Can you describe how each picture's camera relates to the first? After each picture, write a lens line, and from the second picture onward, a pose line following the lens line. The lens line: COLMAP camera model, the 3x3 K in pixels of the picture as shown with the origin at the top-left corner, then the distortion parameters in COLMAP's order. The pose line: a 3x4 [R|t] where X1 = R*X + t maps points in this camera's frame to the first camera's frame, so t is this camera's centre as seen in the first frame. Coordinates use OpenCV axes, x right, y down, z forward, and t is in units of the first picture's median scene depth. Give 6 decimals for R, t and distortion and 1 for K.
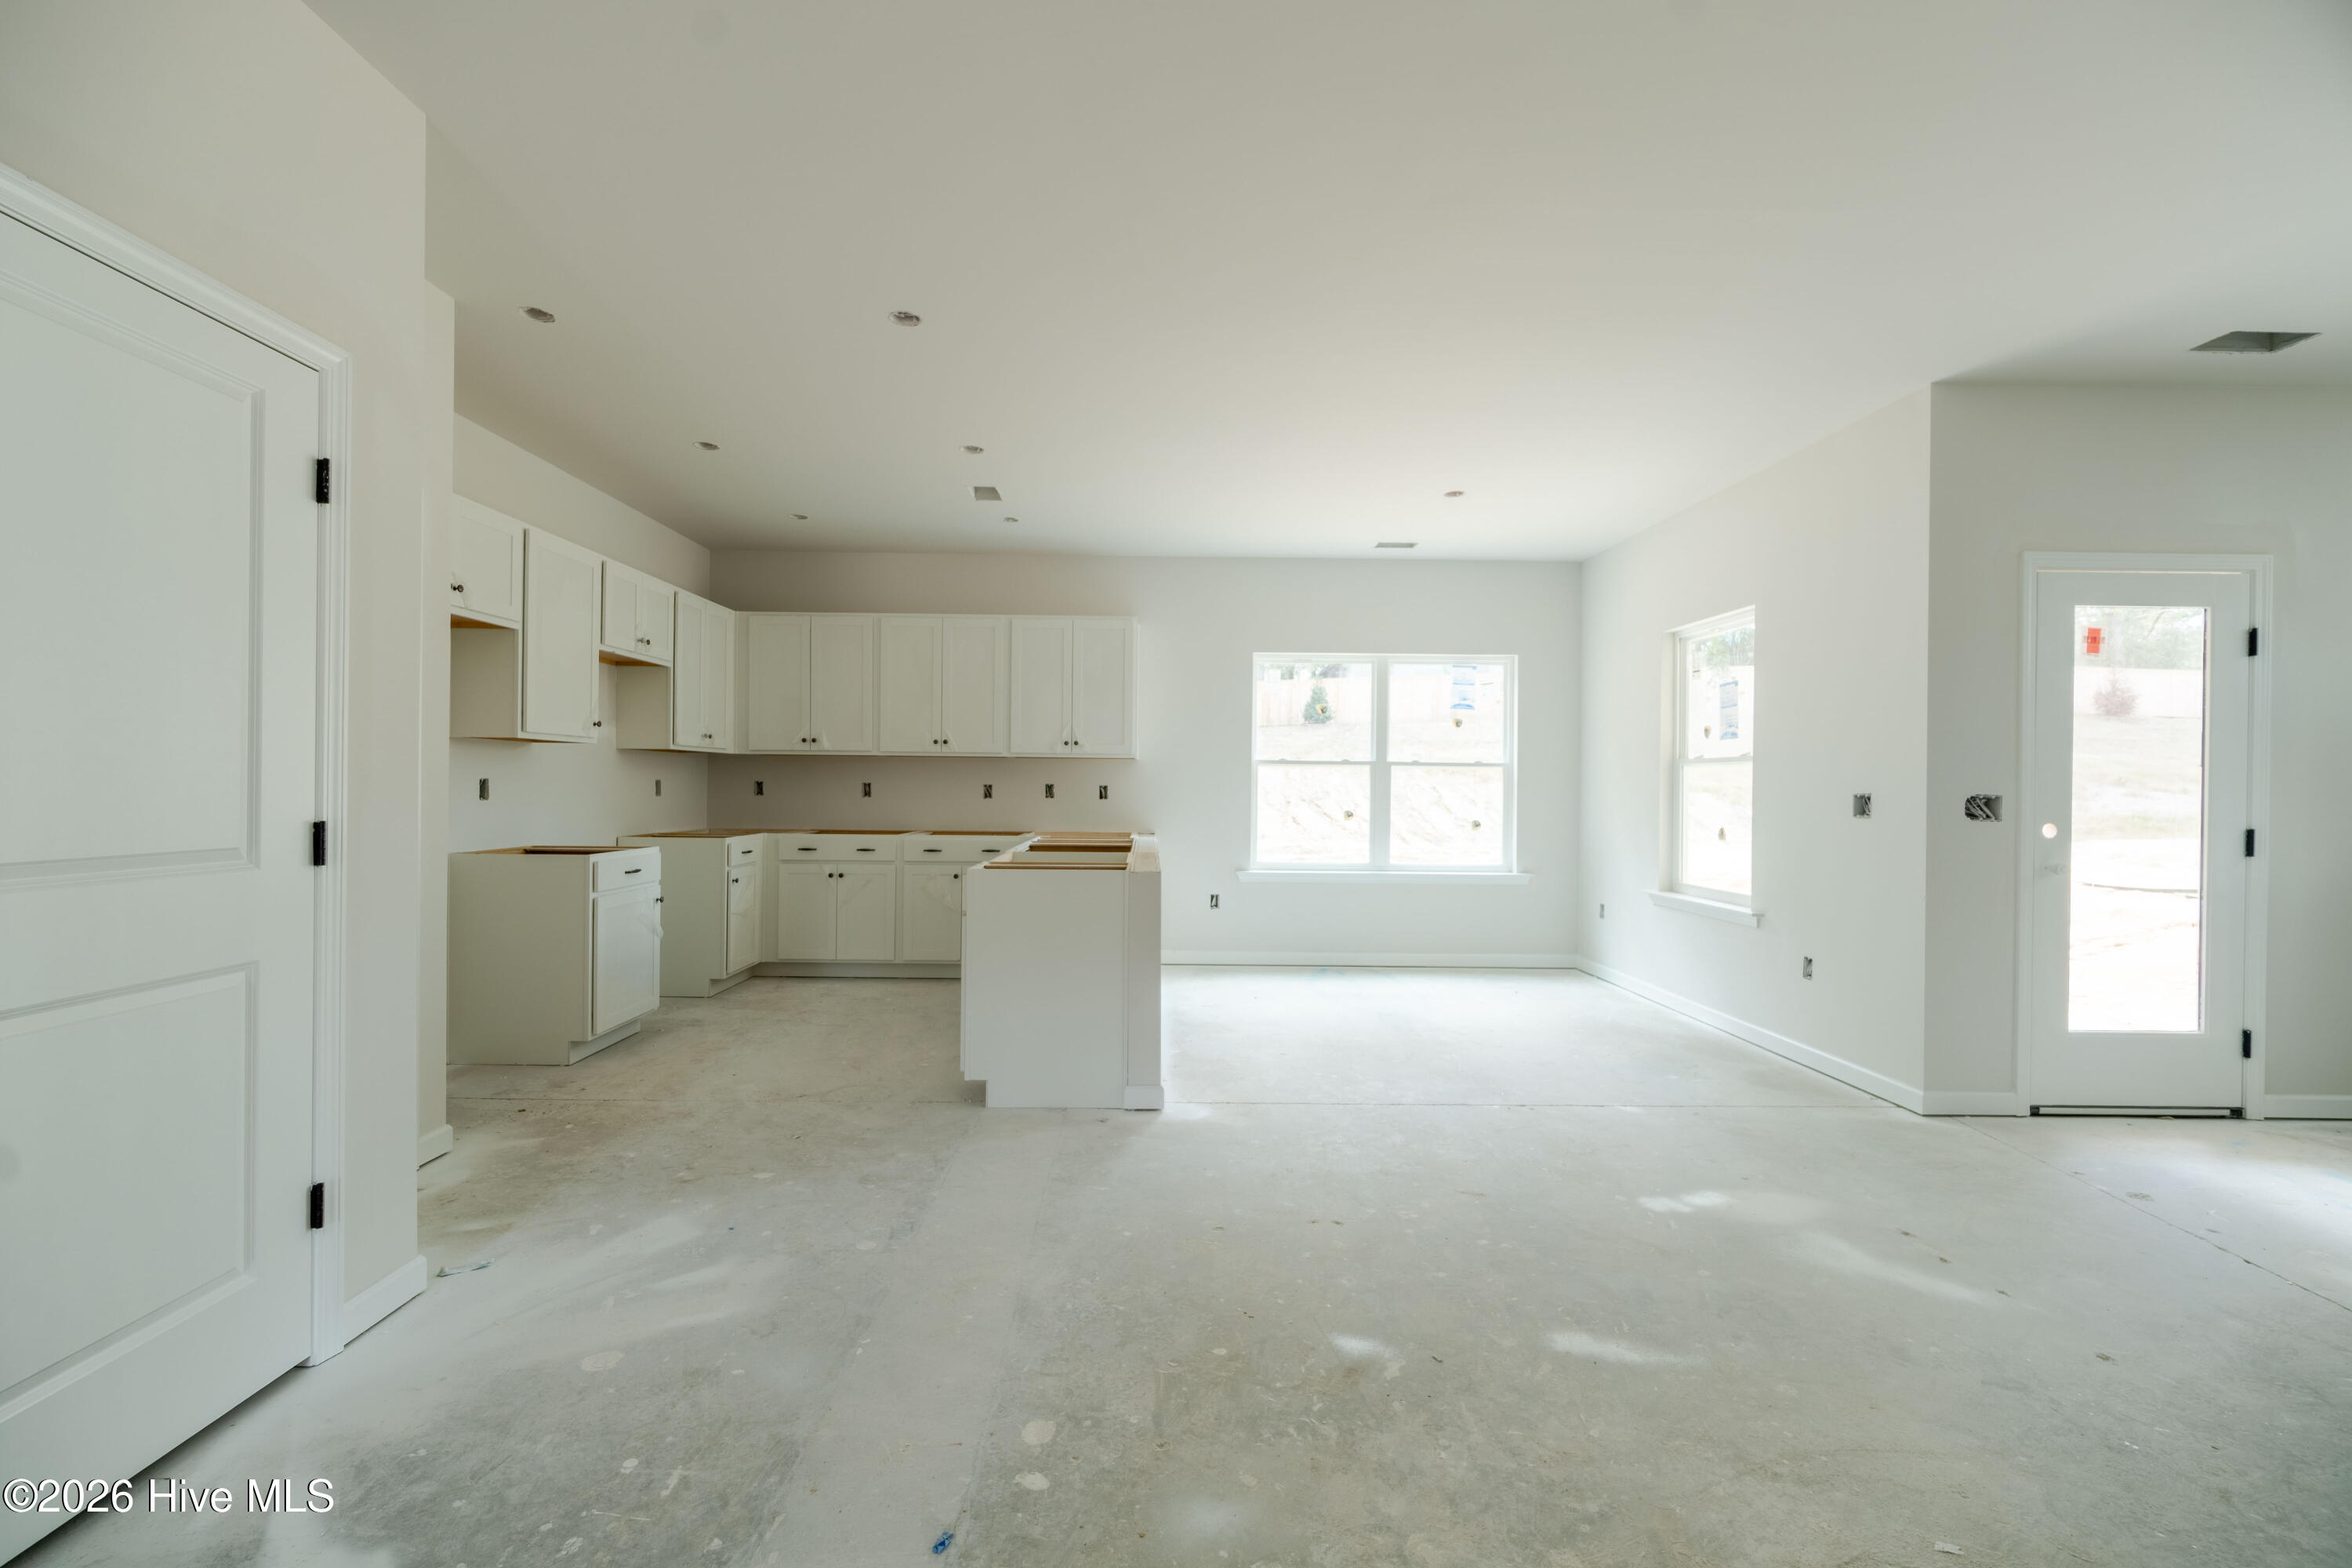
lens RADIAL K [[1005.5, 0, 1167.2], [0, 1005.5, 788.1], [0, 0, 1]] dist [-0.001430, 0.000086]
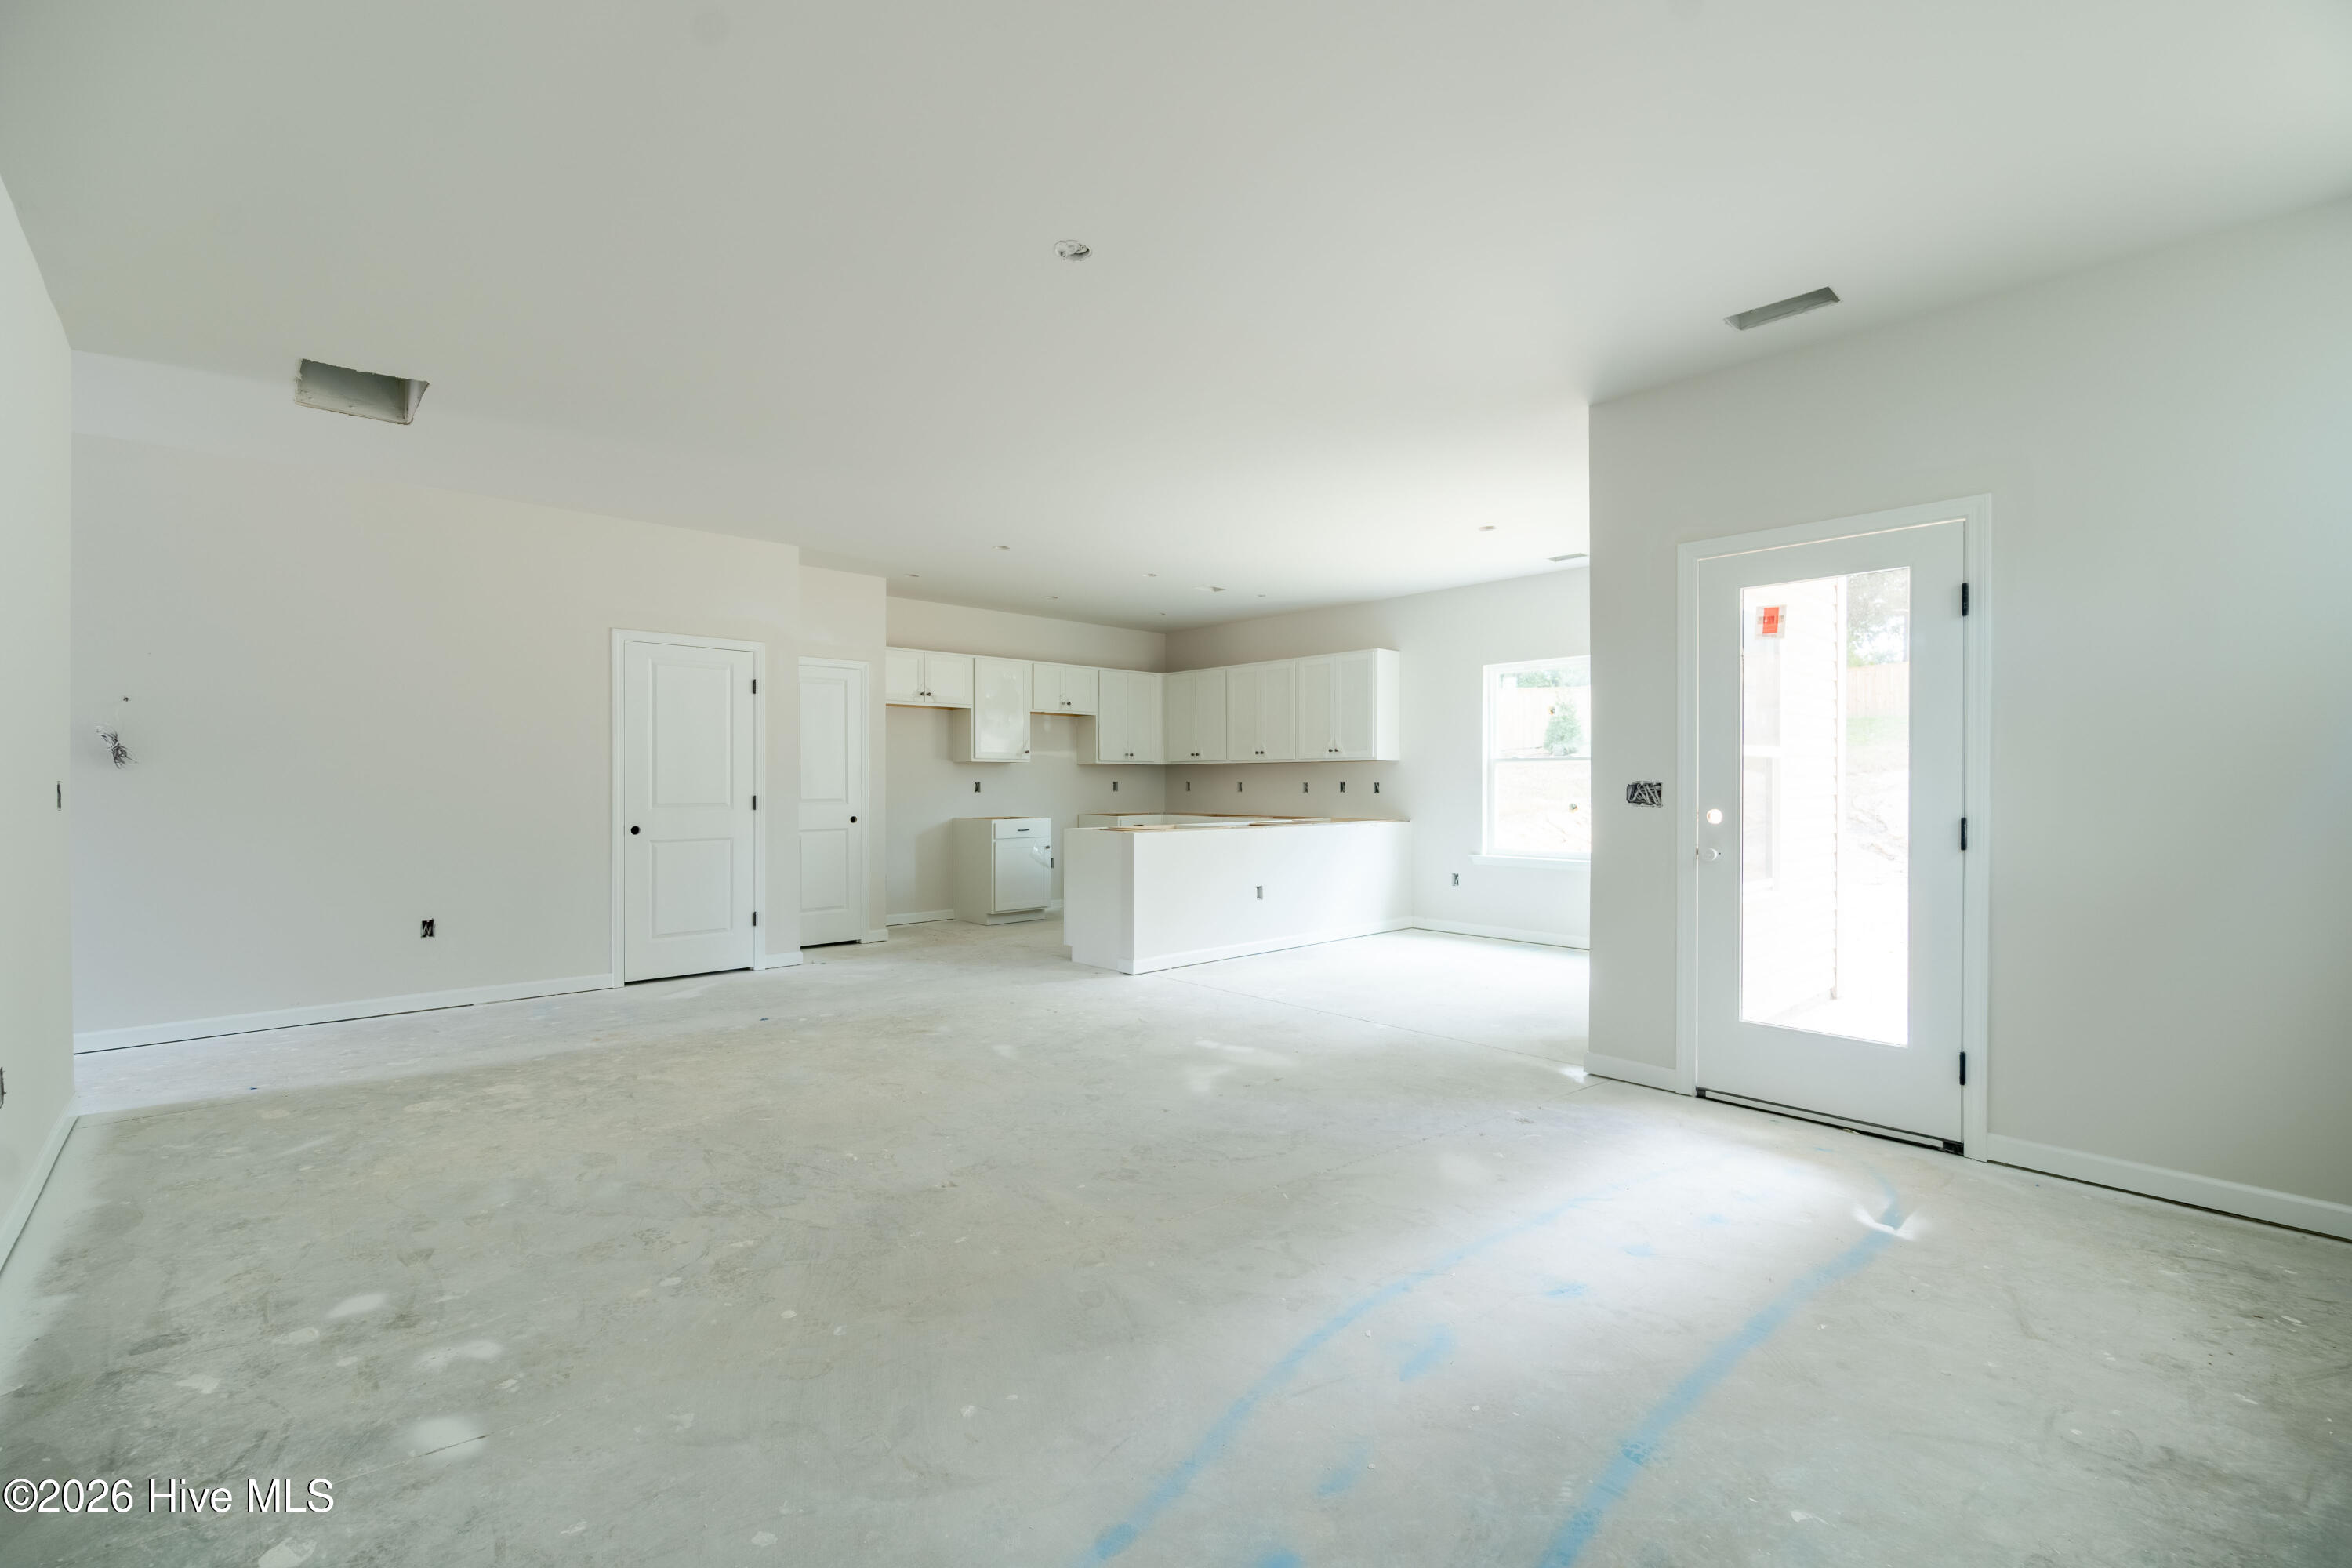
lens RADIAL K [[1005.5, 0, 1167.2], [0, 1005.5, 788.1], [0, 0, 1]] dist [-0.001430, 0.000086]
pose [[0.670838, -0.006509, -0.741576, 1.118078], [0.004799, 0.999979, -0.004436, 0.014186], [0.741589, -0.000583, 0.670855, -0.070495]]
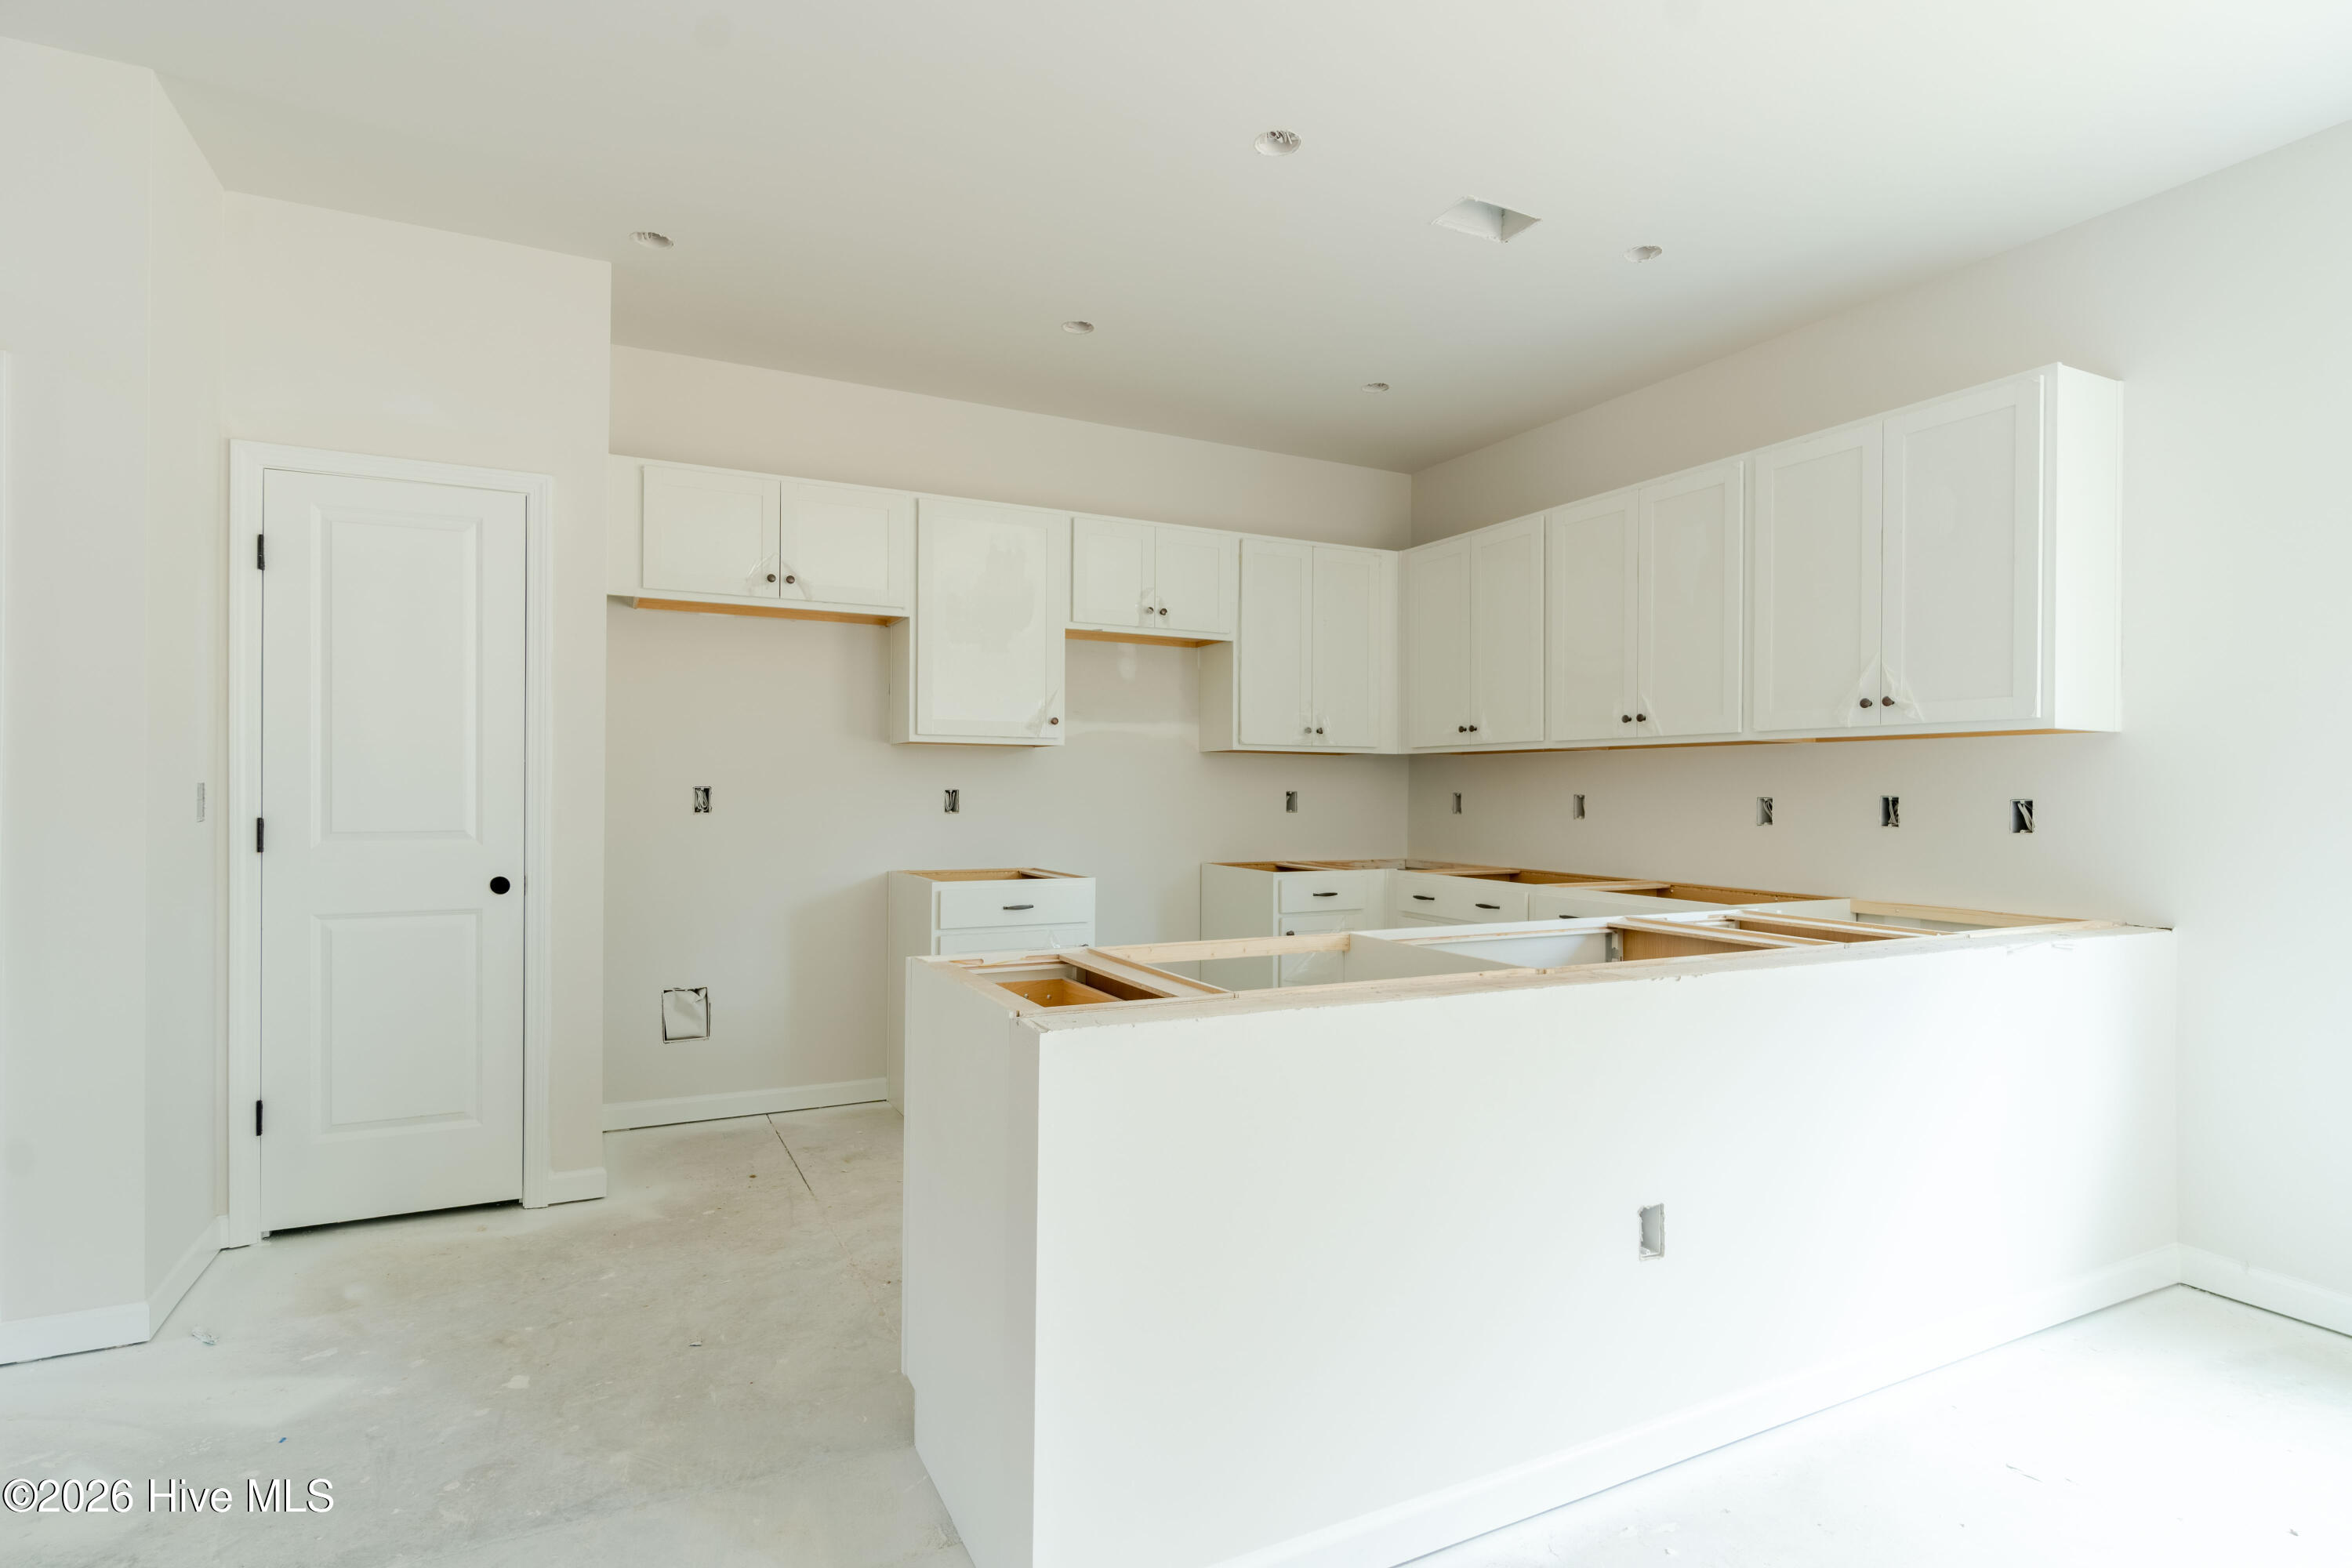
lens RADIAL K [[1155.9, 0, 1153.8], [0, 1155.9, 792.3], [0, 0, 1]] dist [-0.001469, -0.000021]
pose [[0.436114, -0.005459, -0.899875, 0.337610], [-0.005532, 0.999946, -0.008747, 0.001007], [0.899874, 0.008792, 0.436061, 0.751683]]
